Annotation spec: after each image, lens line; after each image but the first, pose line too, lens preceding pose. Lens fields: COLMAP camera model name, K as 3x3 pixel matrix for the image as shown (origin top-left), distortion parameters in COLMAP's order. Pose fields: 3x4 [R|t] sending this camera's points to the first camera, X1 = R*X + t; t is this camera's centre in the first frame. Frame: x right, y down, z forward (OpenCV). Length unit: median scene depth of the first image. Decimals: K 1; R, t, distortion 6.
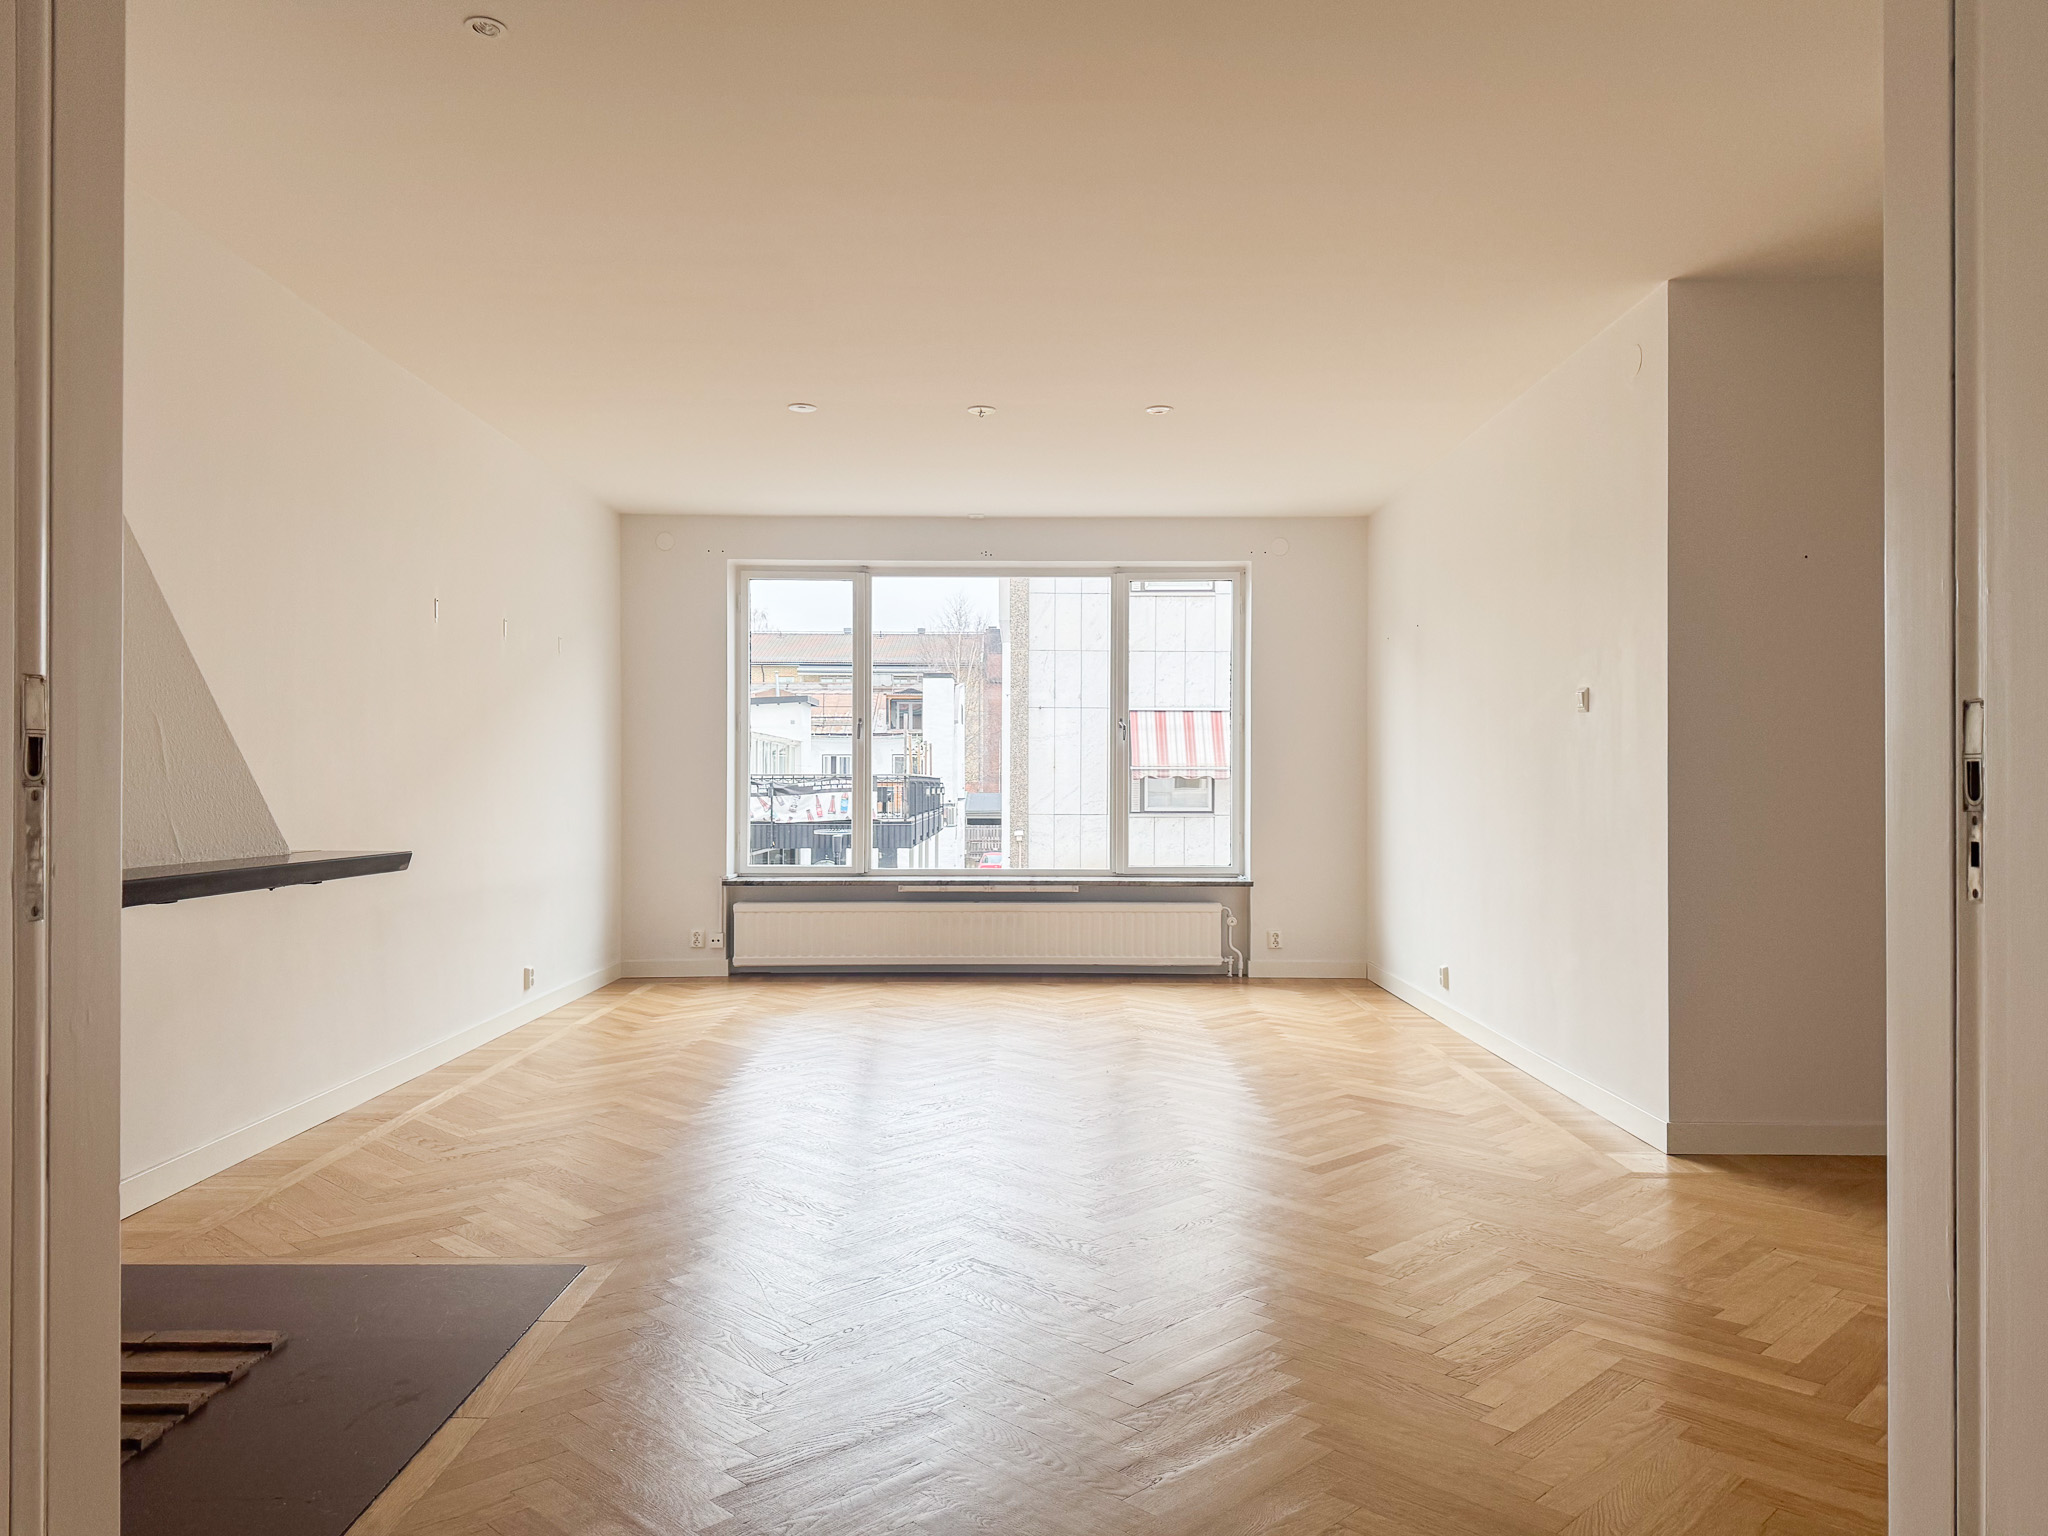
lens RADIAL K [[1438.0, 0, 1041.6], [0, 1438.0, 766.5], [0, 0, 1]] dist [0.042258, -0.042028]
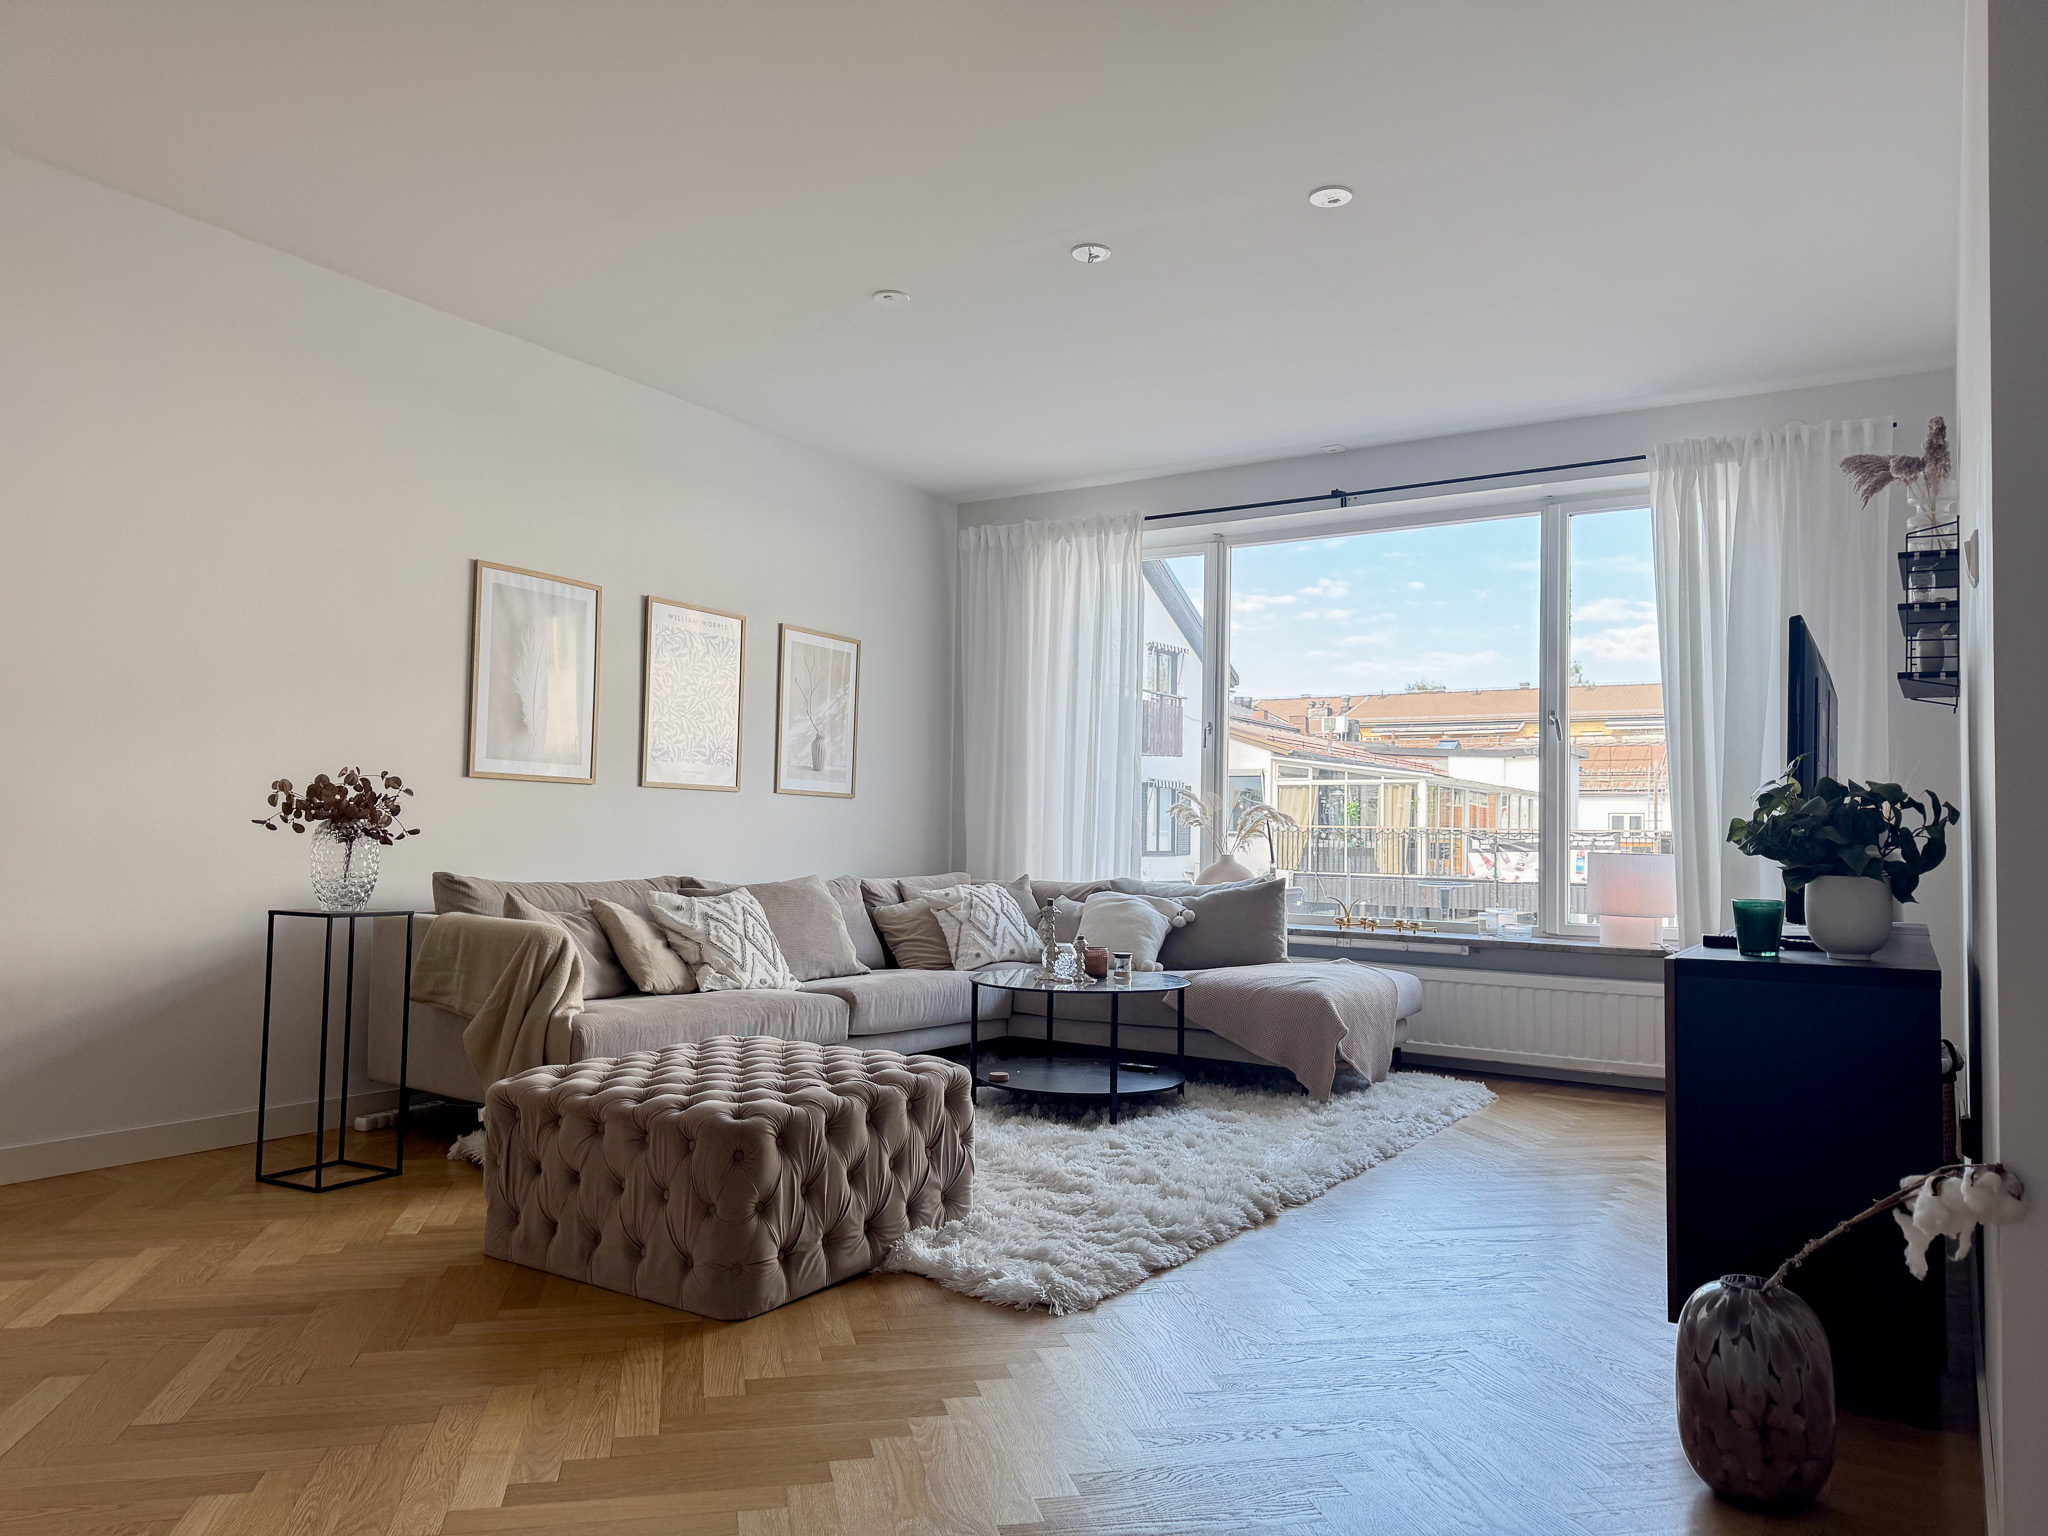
lens RADIAL K [[1438.0, 0, 956.1], [0, 1438.0, 763.9], [0, 0, 1]] dist [0.042258, -0.042028]
pose [[0.842074, -0.006741, -0.539320, 0.252249], [-0.015127, 0.999233, -0.036109, 0.028768], [0.539150, 0.038565, 0.841327, 0.332867]]
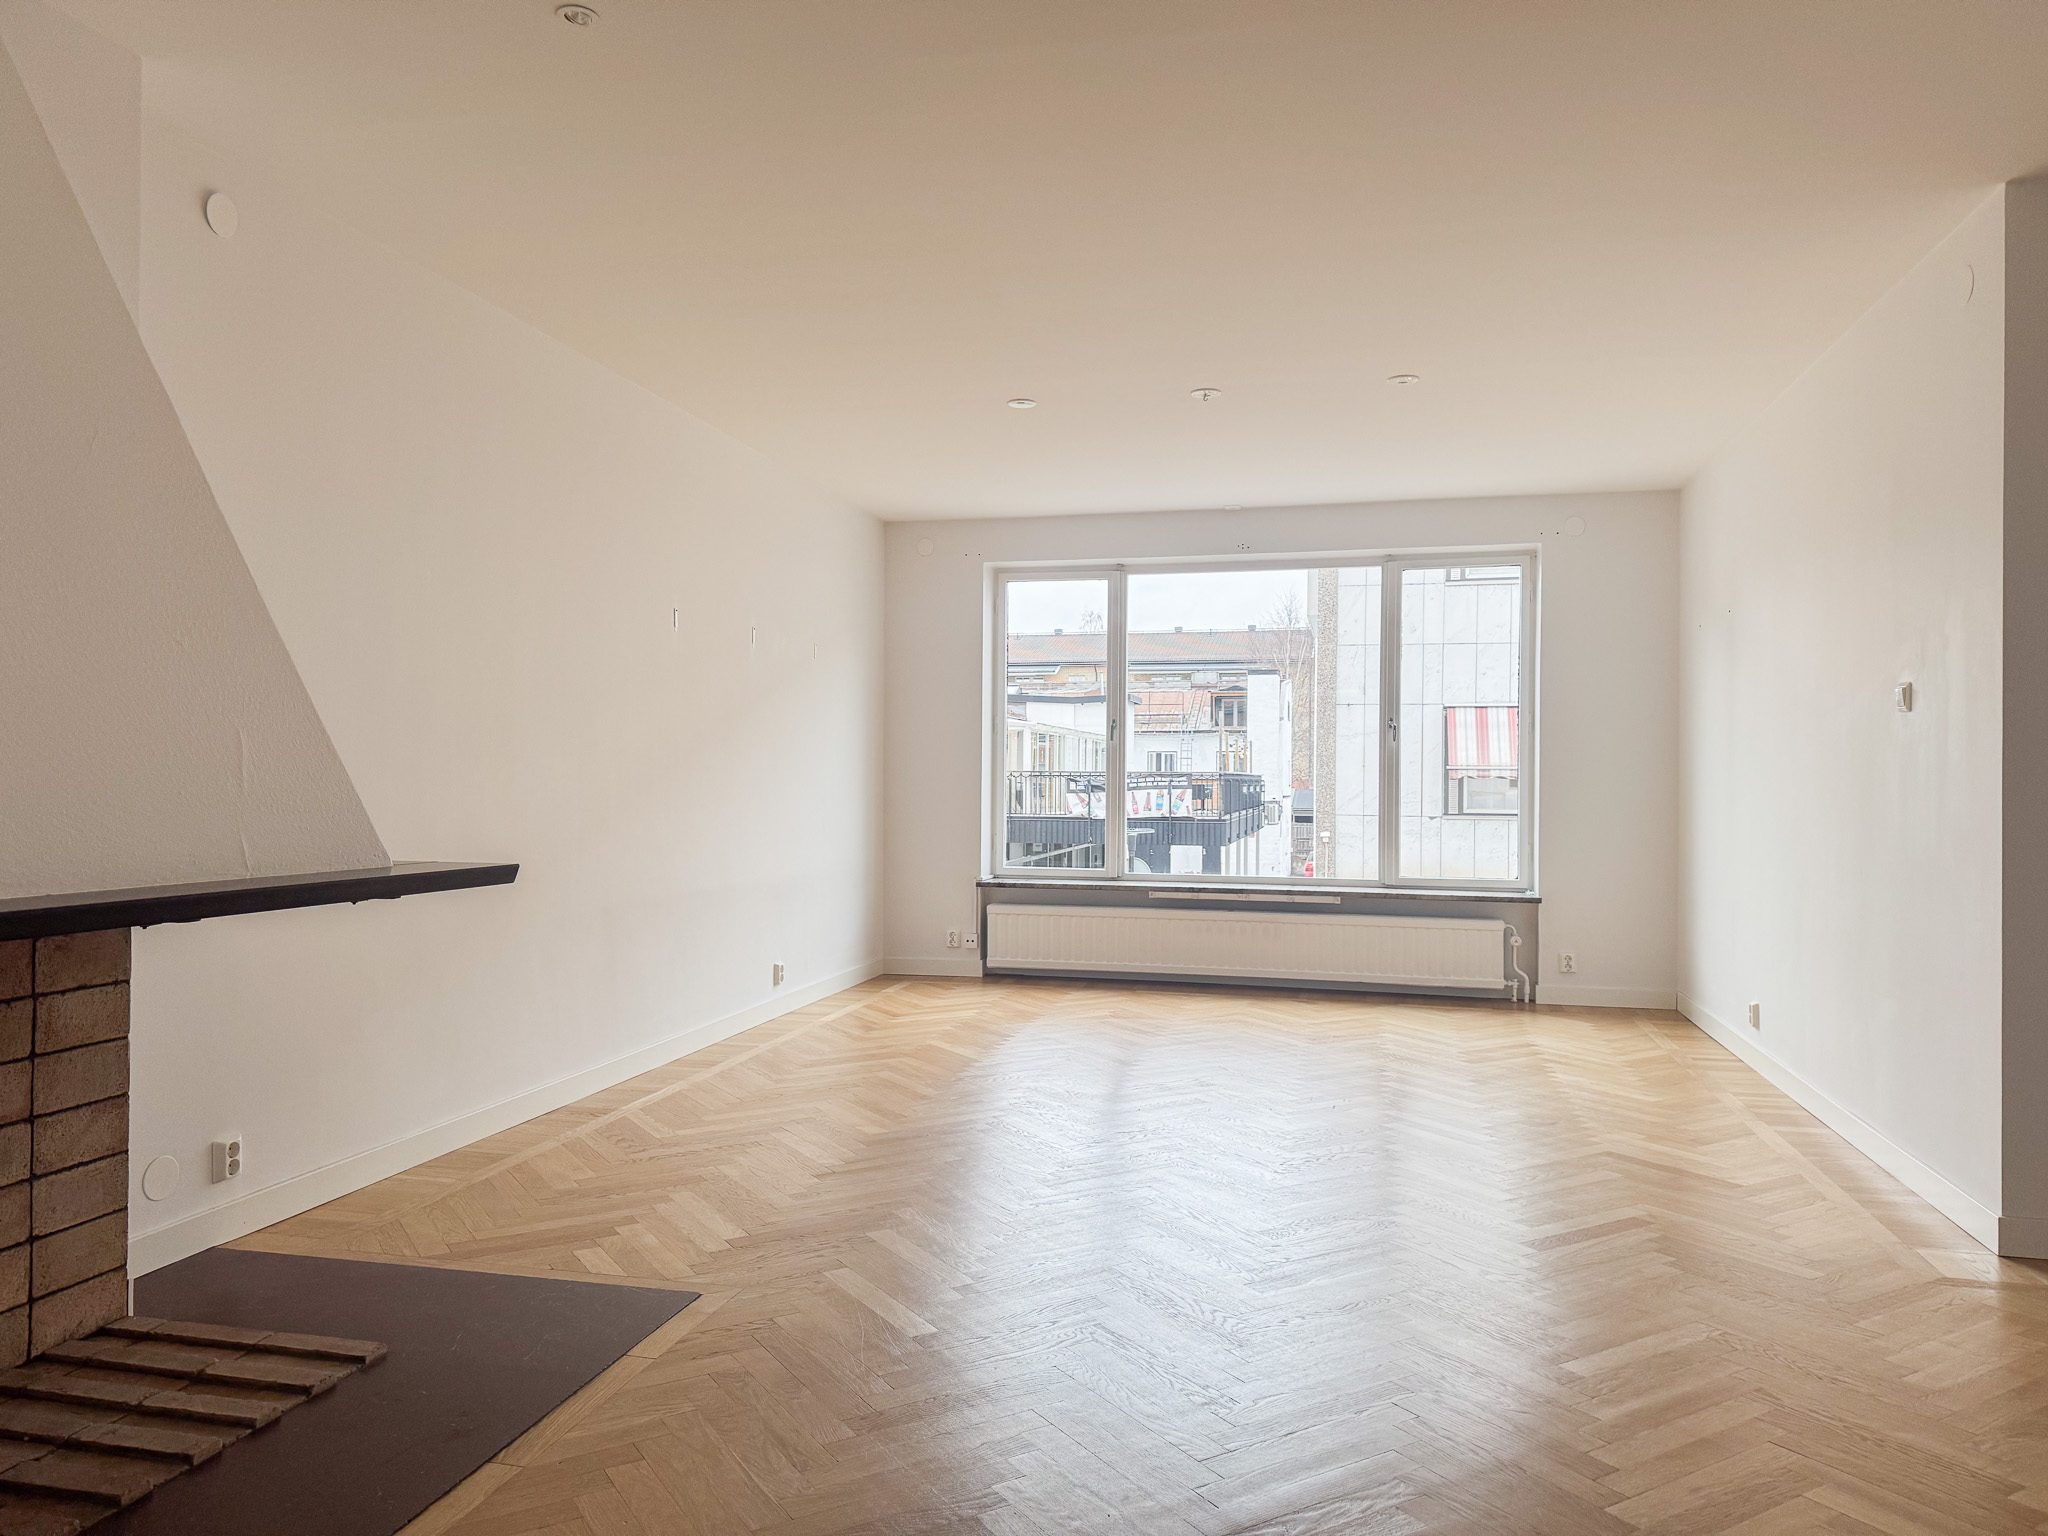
lens RADIAL K [[1438.0, 0, 1033.7], [0, 1438.0, 761.2], [0, 0, 1]] dist [0.042258, -0.042028]
pose [[0.973763, 0.002990, -0.227547, 0.057098], [-0.003292, 0.999994, -0.000947, -0.004927], [0.227543, 0.001671, 0.973767, 0.053166]]
